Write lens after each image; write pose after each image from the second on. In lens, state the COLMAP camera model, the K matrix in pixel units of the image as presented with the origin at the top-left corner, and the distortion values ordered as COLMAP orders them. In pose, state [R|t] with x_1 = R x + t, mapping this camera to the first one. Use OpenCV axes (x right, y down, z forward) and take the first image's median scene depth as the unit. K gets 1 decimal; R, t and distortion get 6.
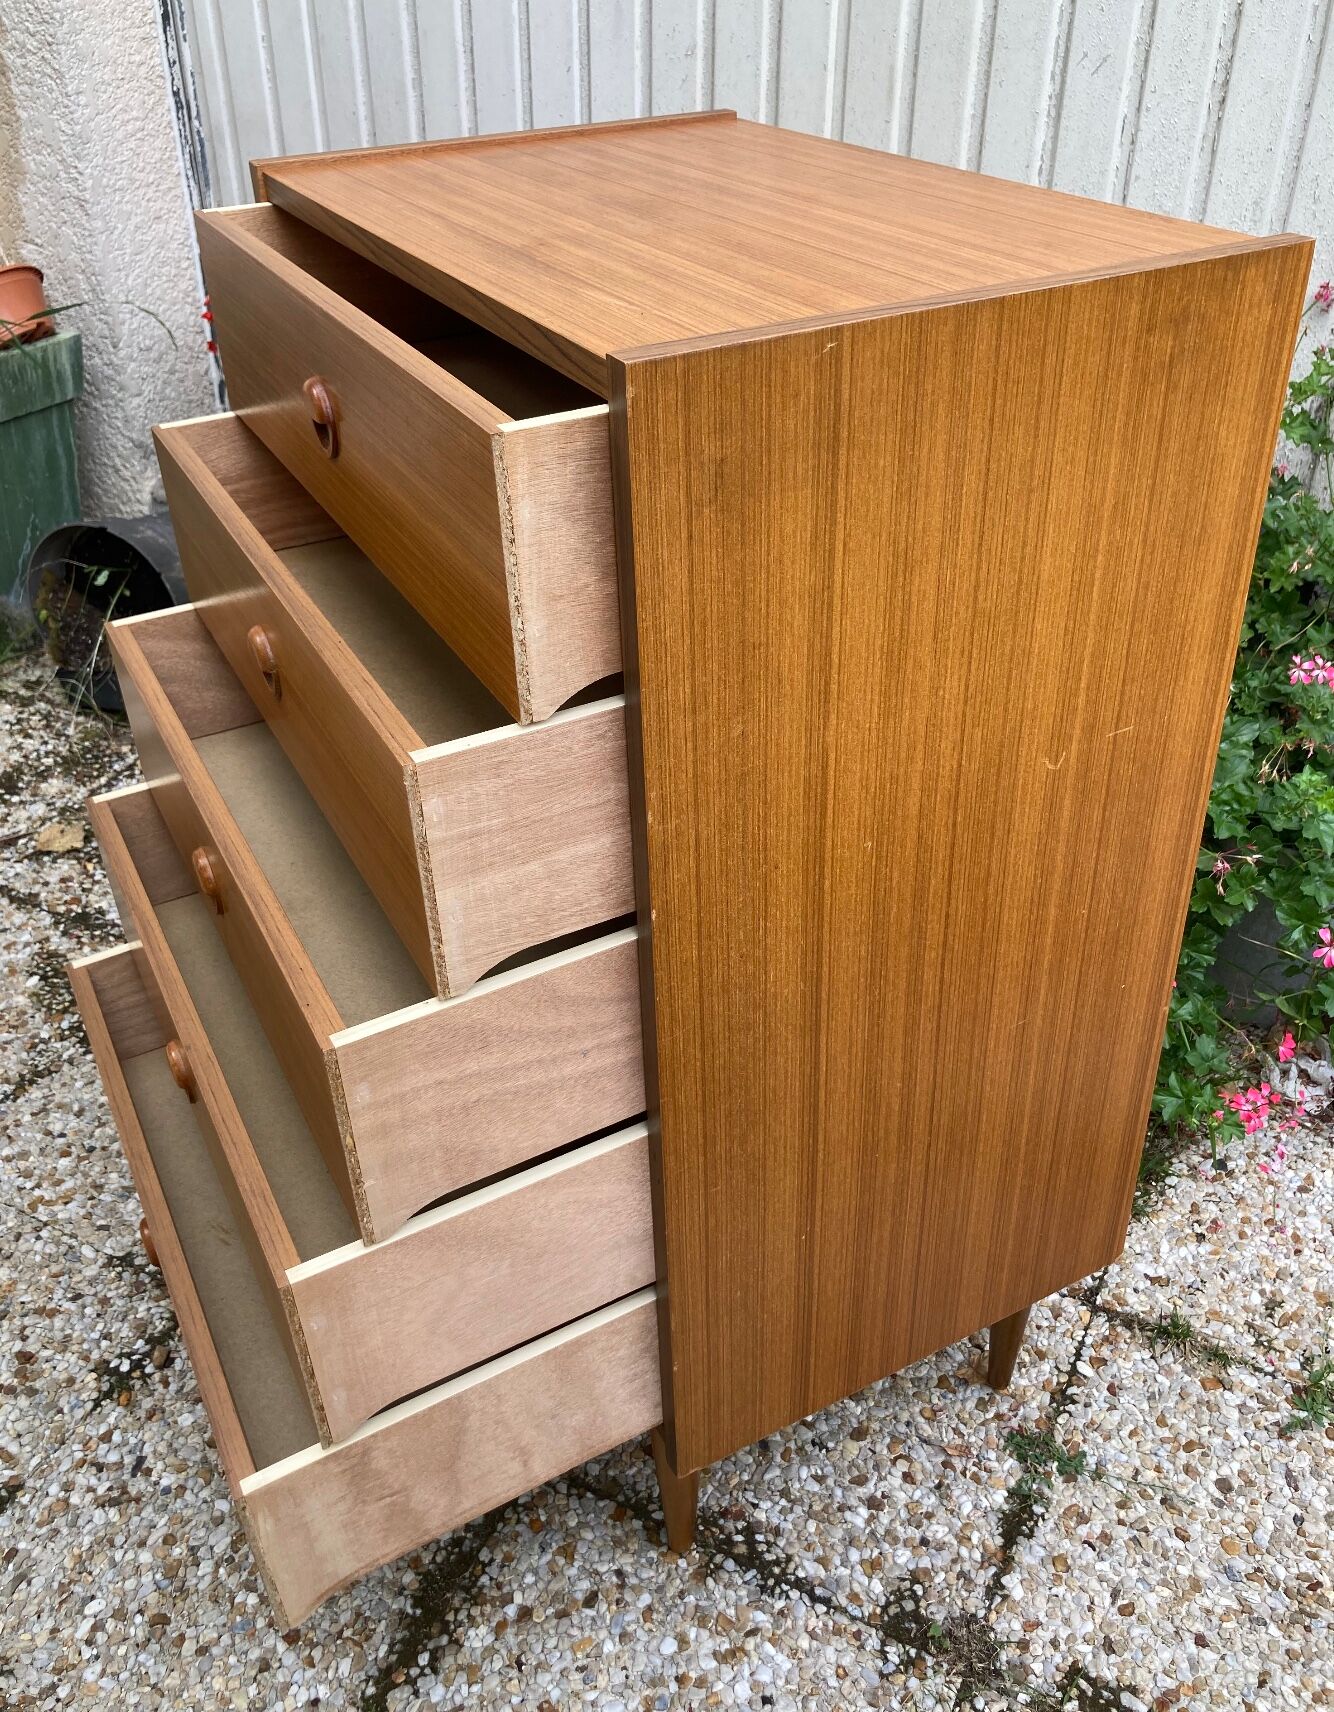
lens RADIAL K [[1515.9, 0, 651.0], [0, 1515.9, 843.4], [0, 0, 1]] dist [0.010138, 0.001204]
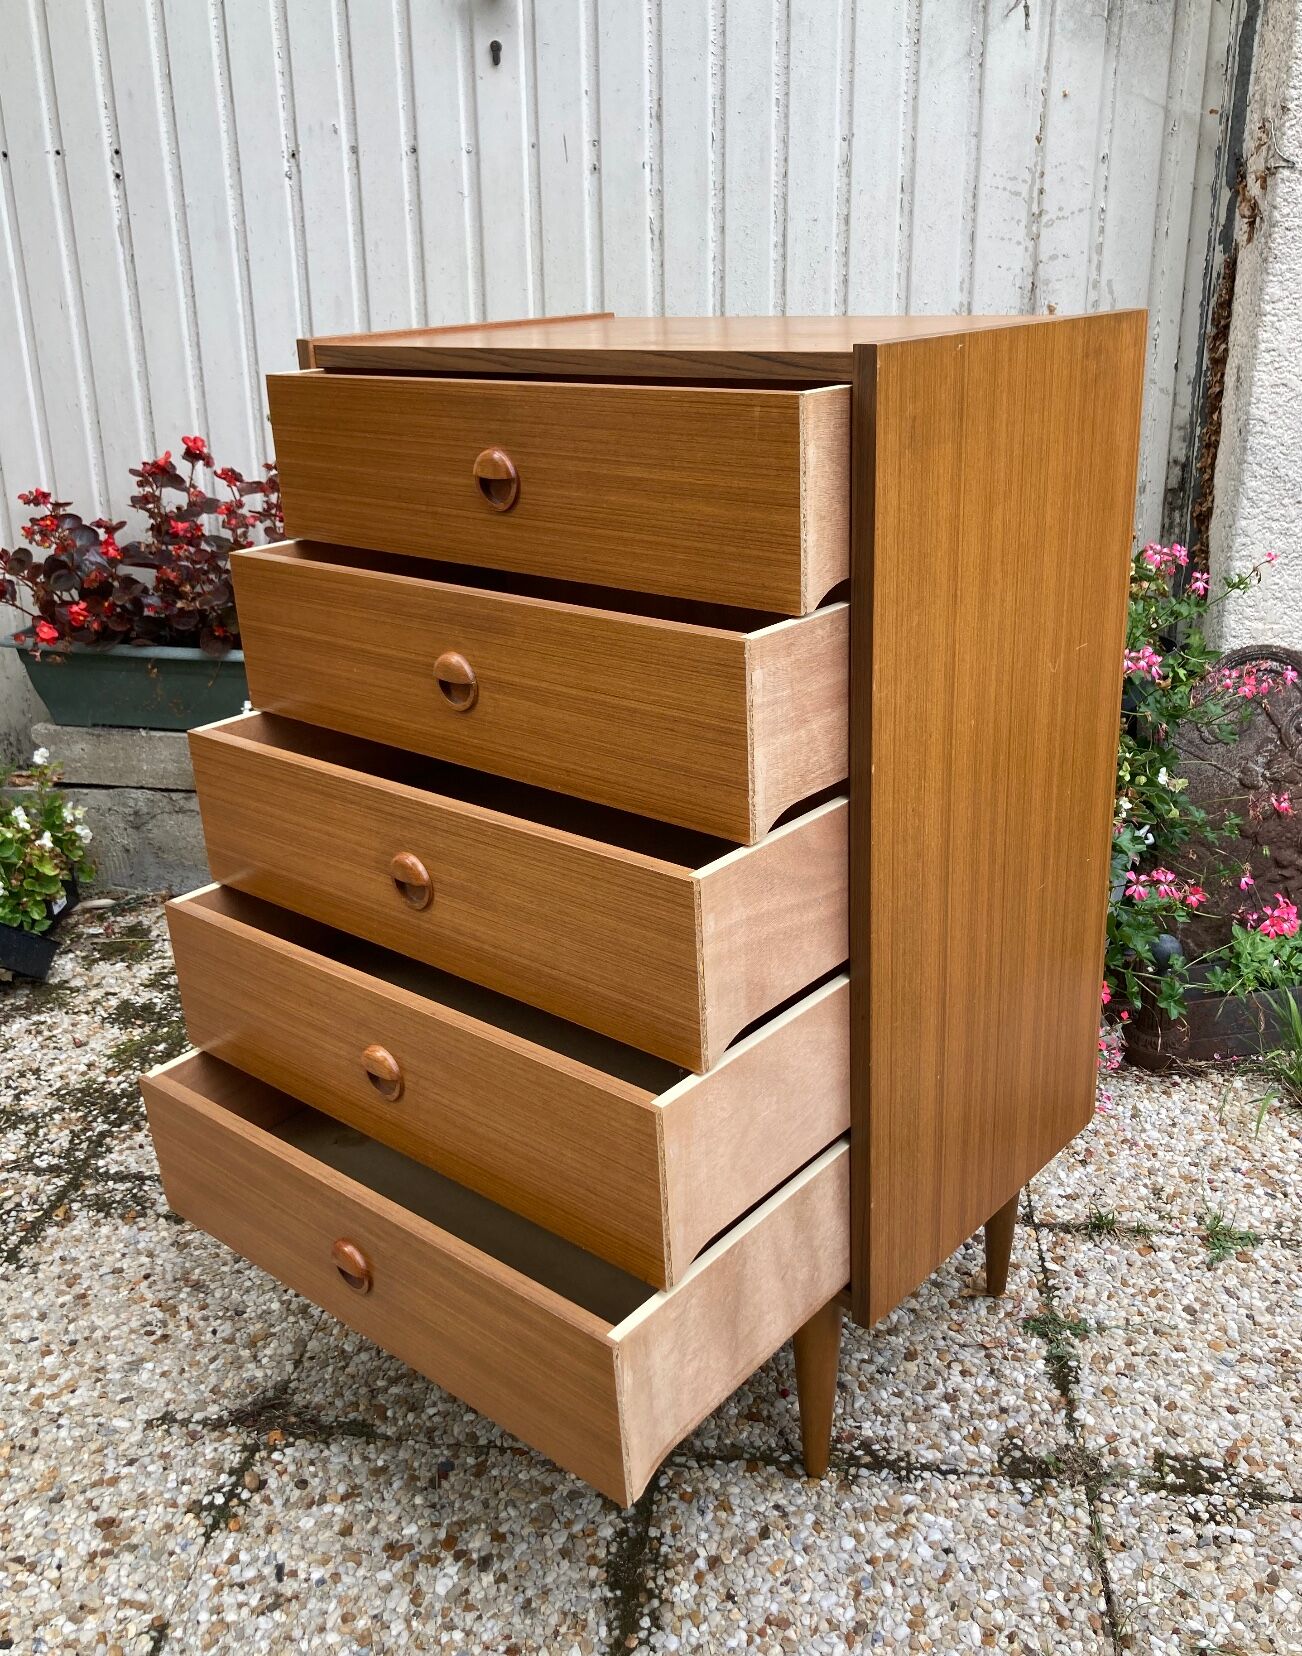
lens RADIAL K [[1529.1, 0, 659.9], [0, 1529.1, 826.3], [0, 0, 1]] dist [0.001477, 0.011586]
pose [[0.931912, -0.136650, 0.335957, -0.398911], [0.209086, 0.959303, -0.189792, 0.196408], [-0.296349, 0.247113, 0.922557, -0.118186]]
